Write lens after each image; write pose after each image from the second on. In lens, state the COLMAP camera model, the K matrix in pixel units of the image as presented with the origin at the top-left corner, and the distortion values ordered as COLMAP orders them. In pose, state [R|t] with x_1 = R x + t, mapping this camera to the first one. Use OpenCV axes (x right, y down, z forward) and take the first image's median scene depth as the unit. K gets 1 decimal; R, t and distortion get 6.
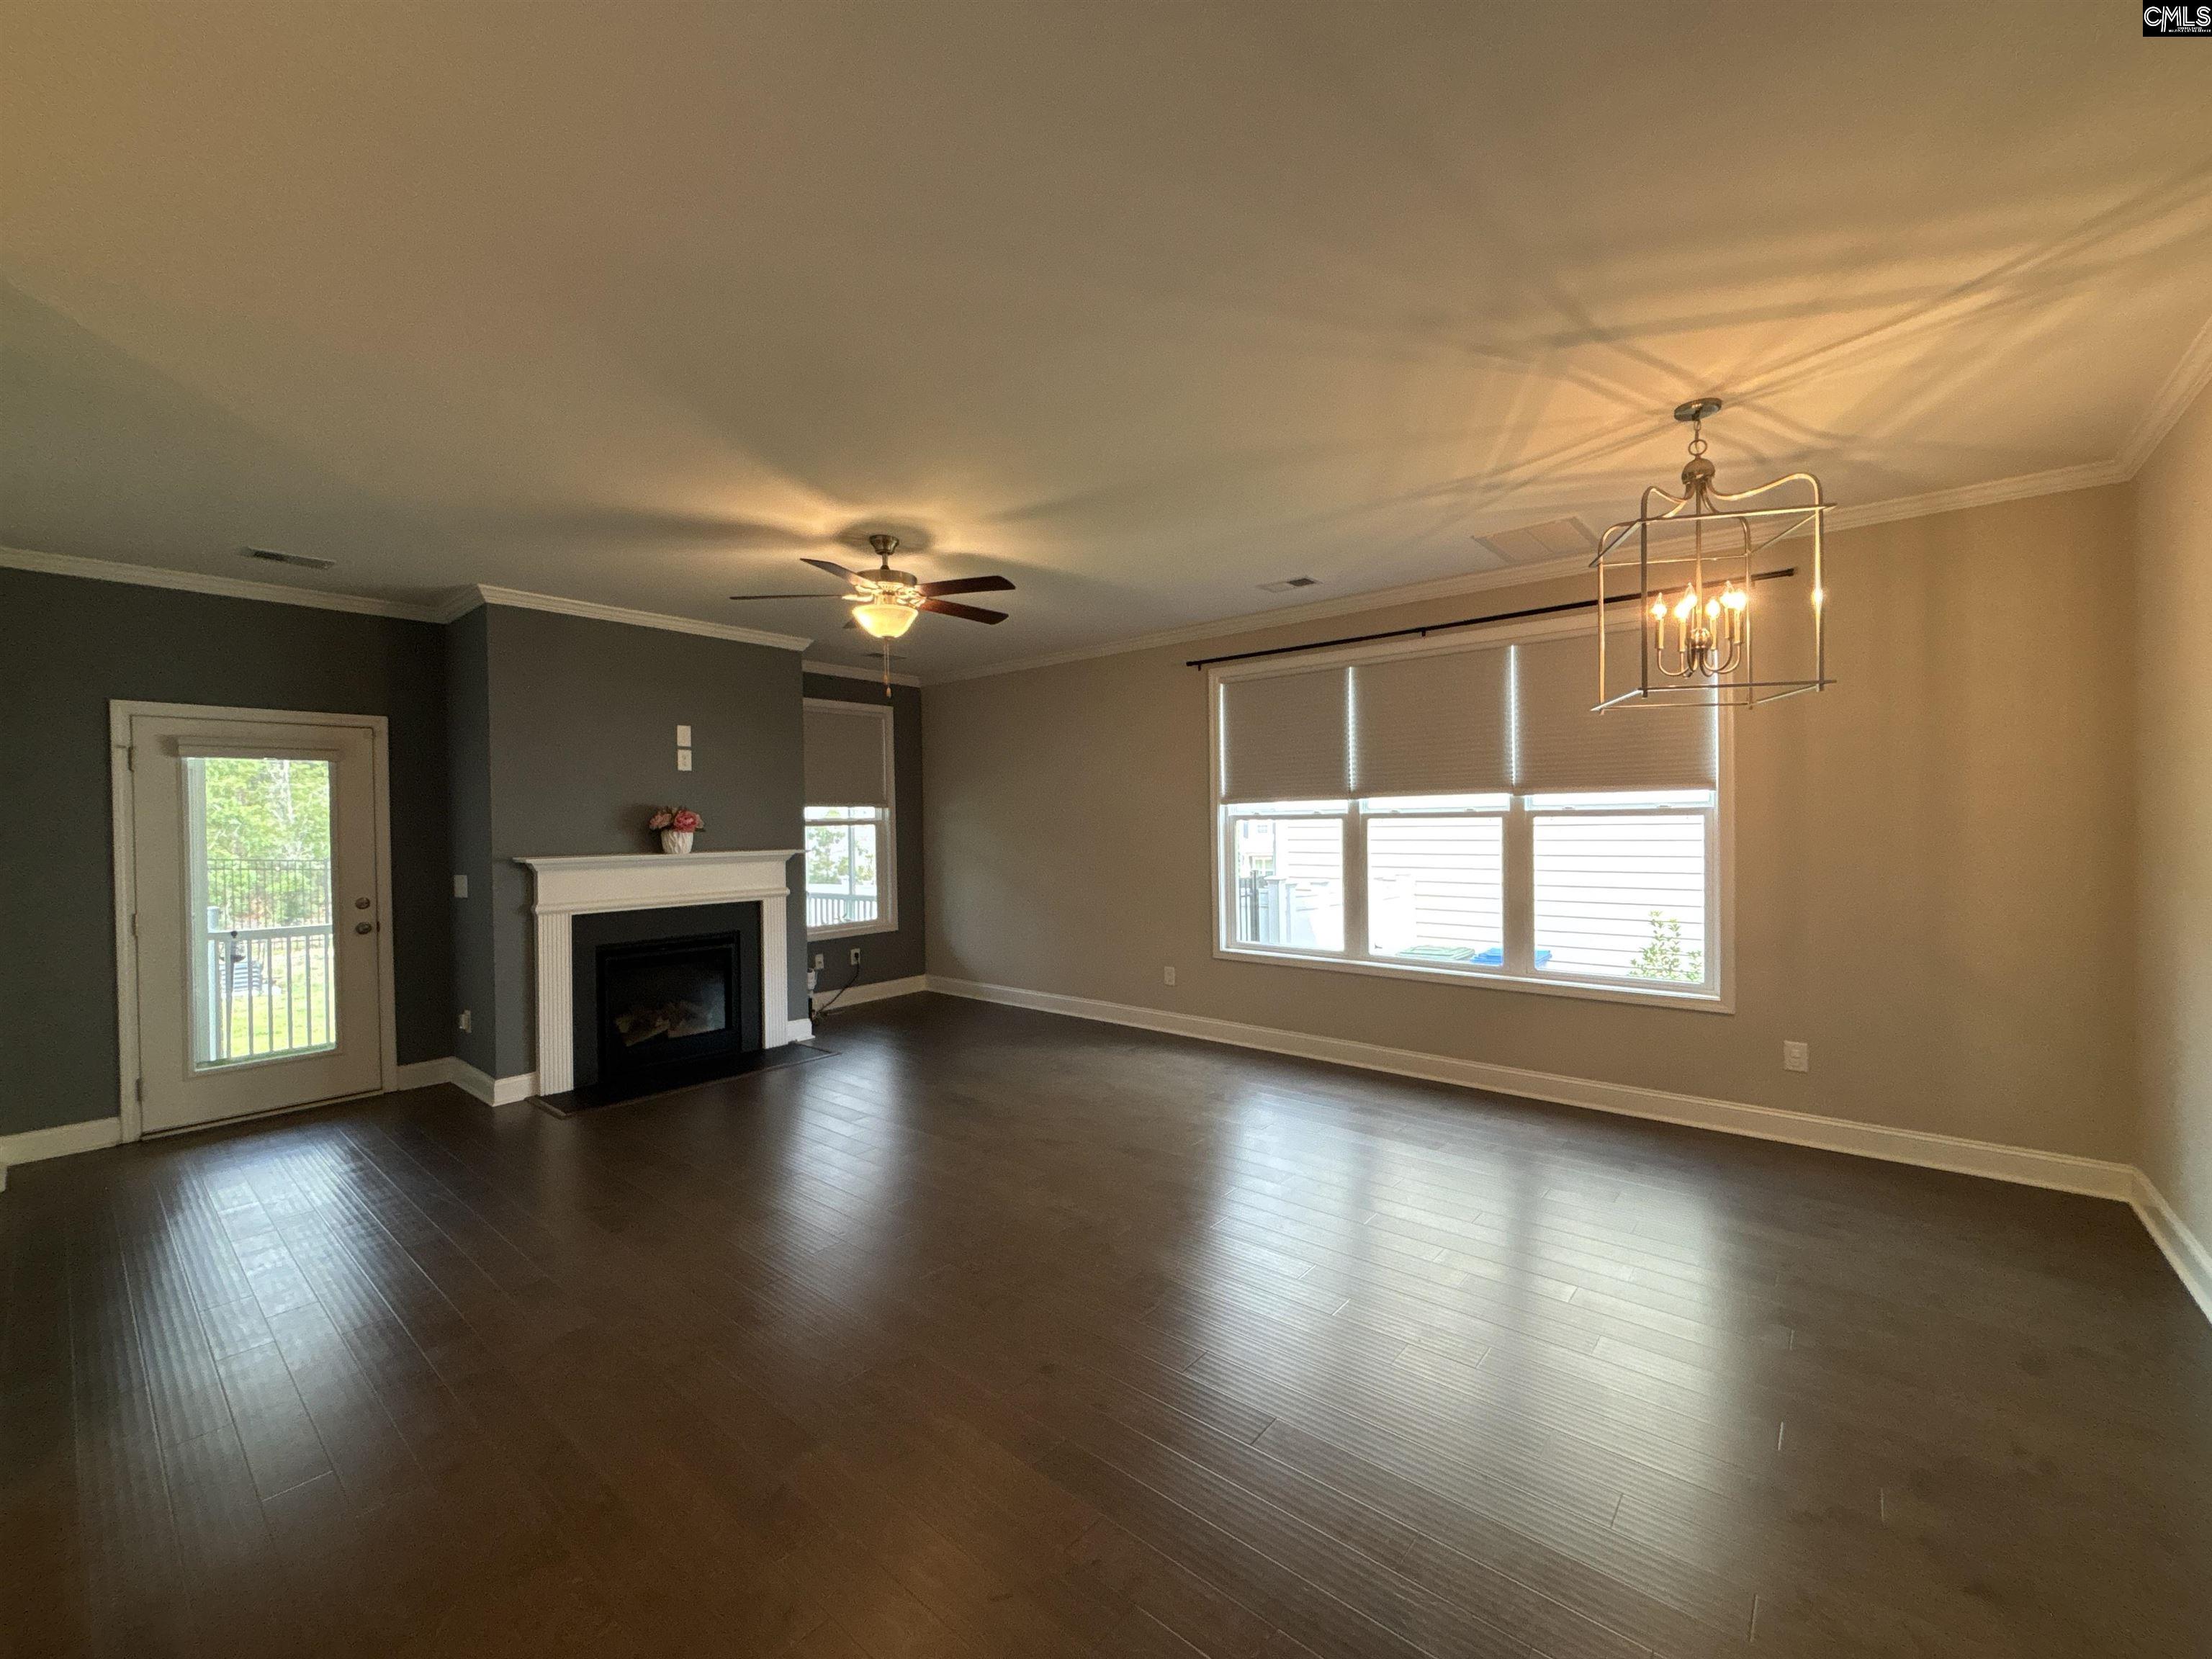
lens RADIAL K [[899.6, 0, 1106.0], [0, 899.6, 829.5], [0, 0, 1]] dist [0.001274, 0.000085]
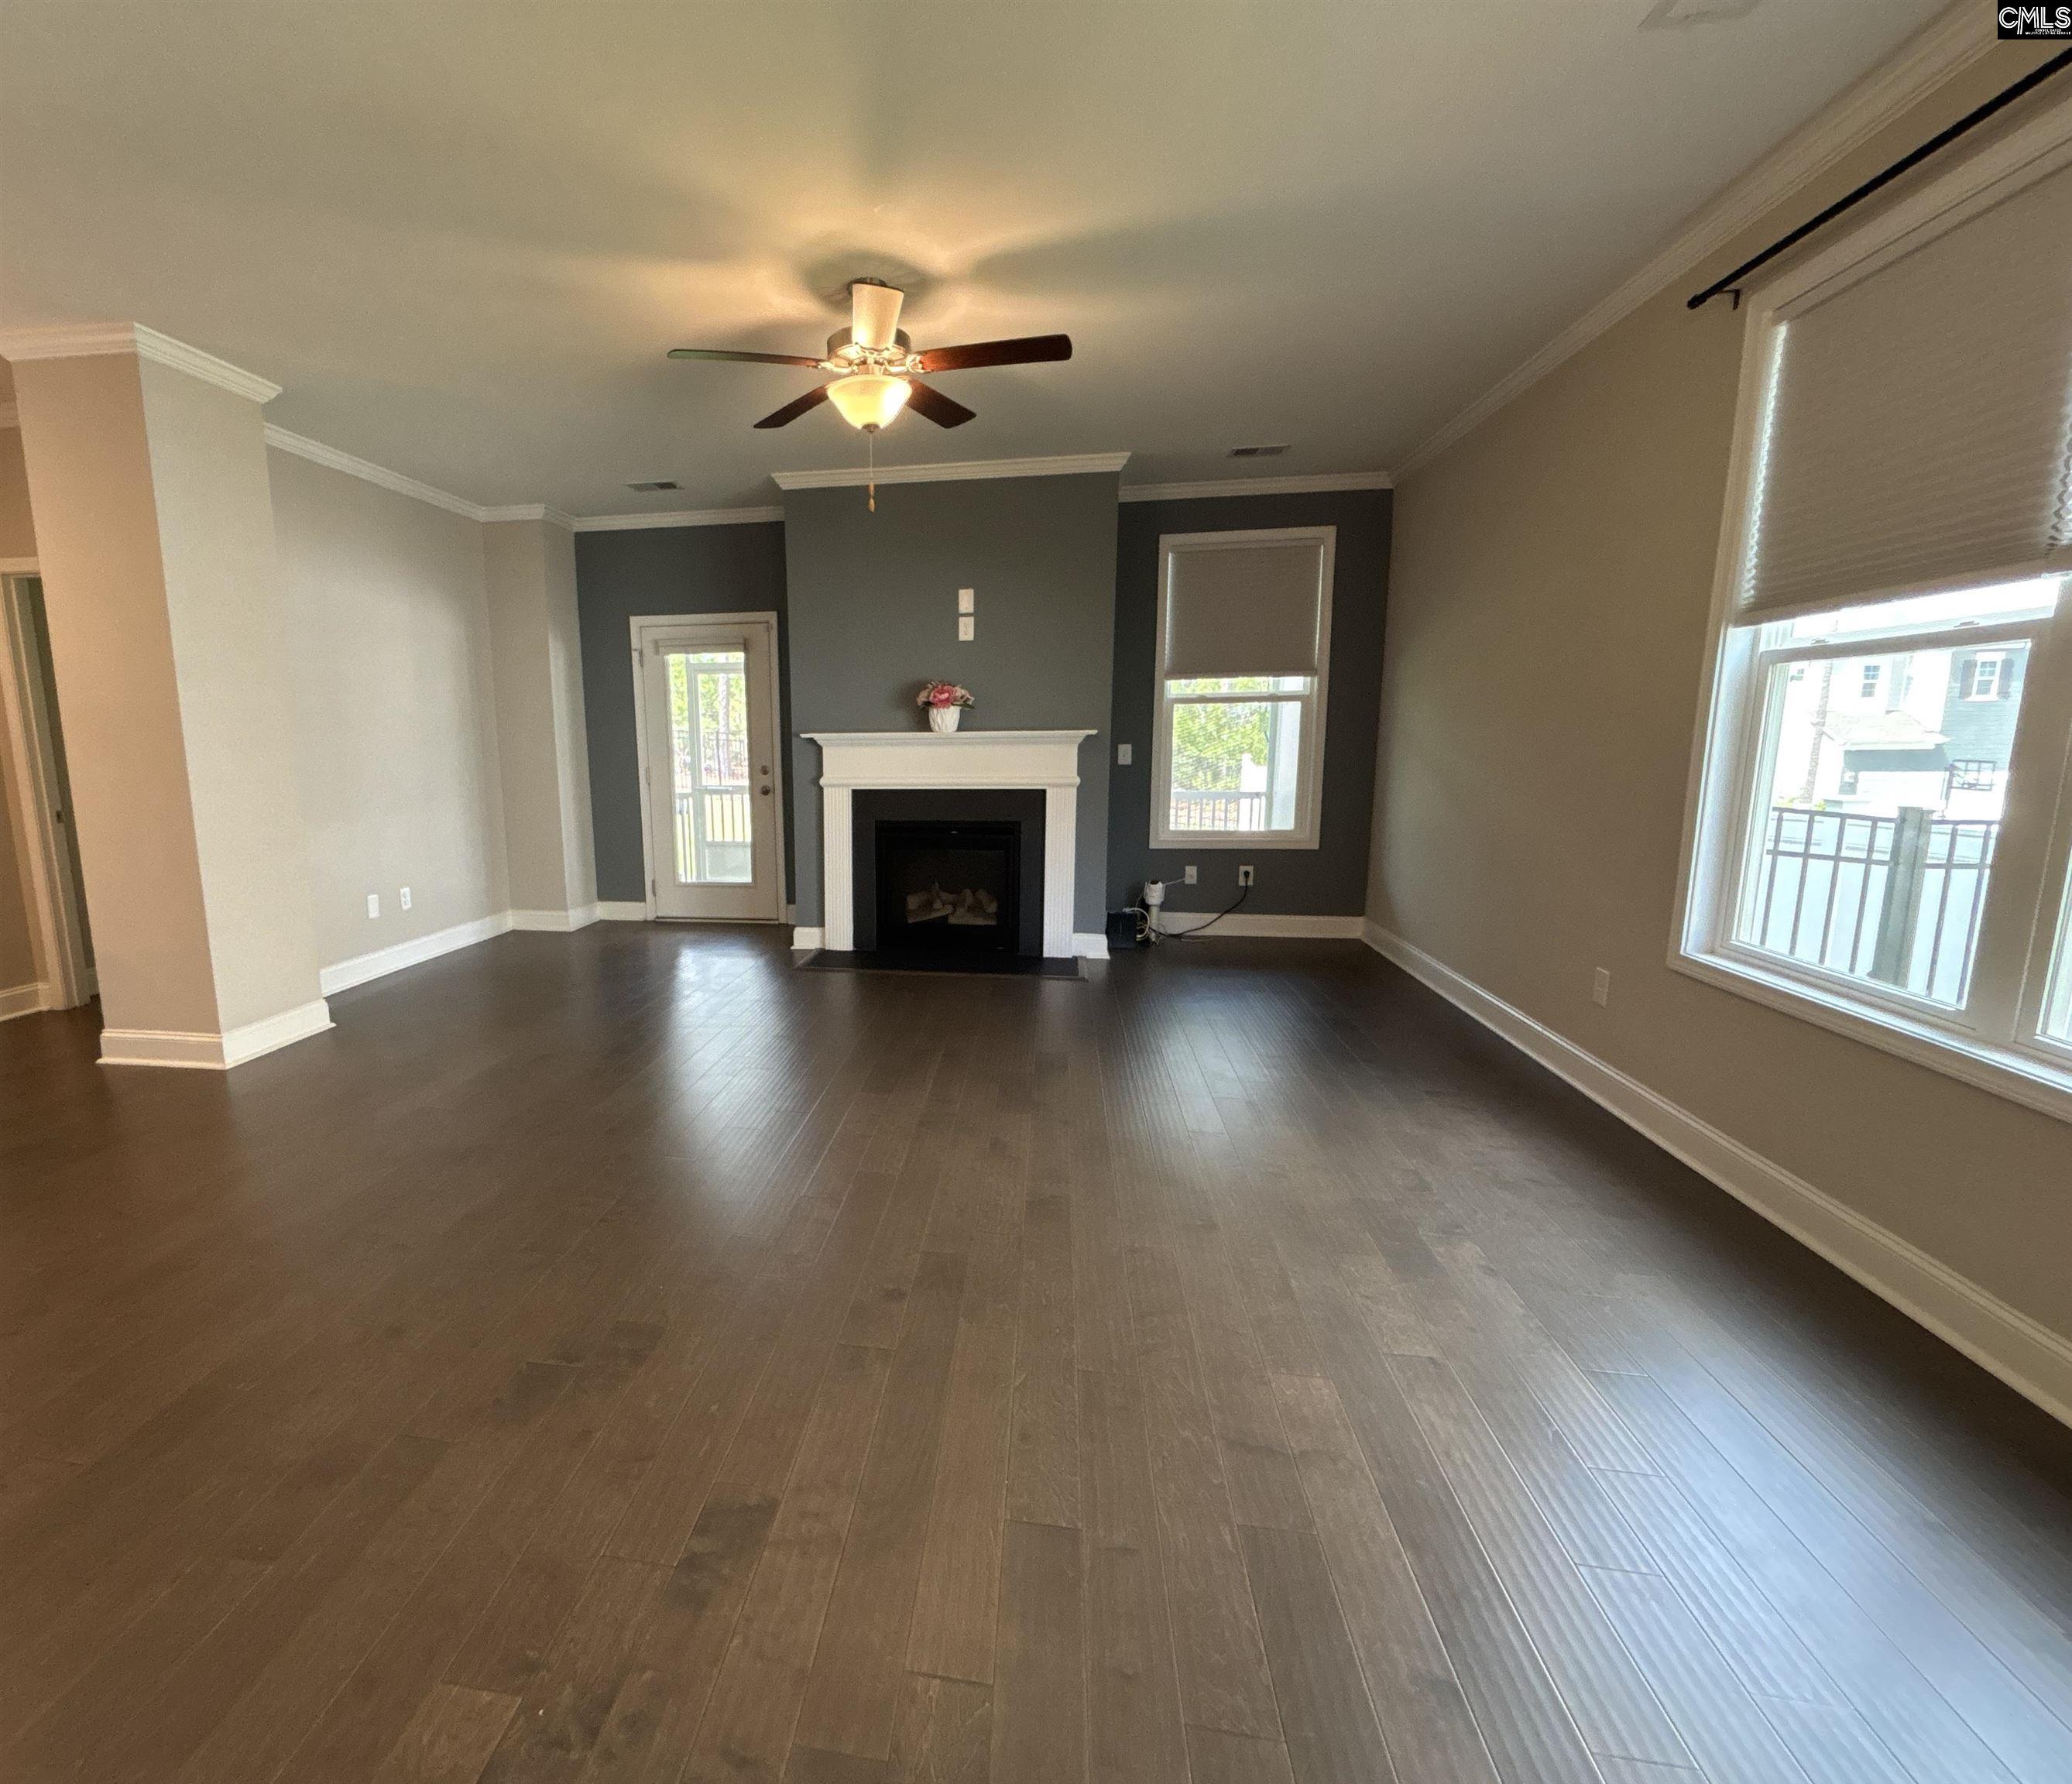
lens RADIAL K [[962.9, 0, 863.1], [0, 962.9, 896.6], [0, 0, 1]] dist [0.012239, -0.000800]
pose [[0.491580, 0.152126, -0.857442, 0.357895], [-0.001119, 0.984733, 0.174068, 0.020549], [0.870832, -0.084609, 0.484245, 0.411706]]
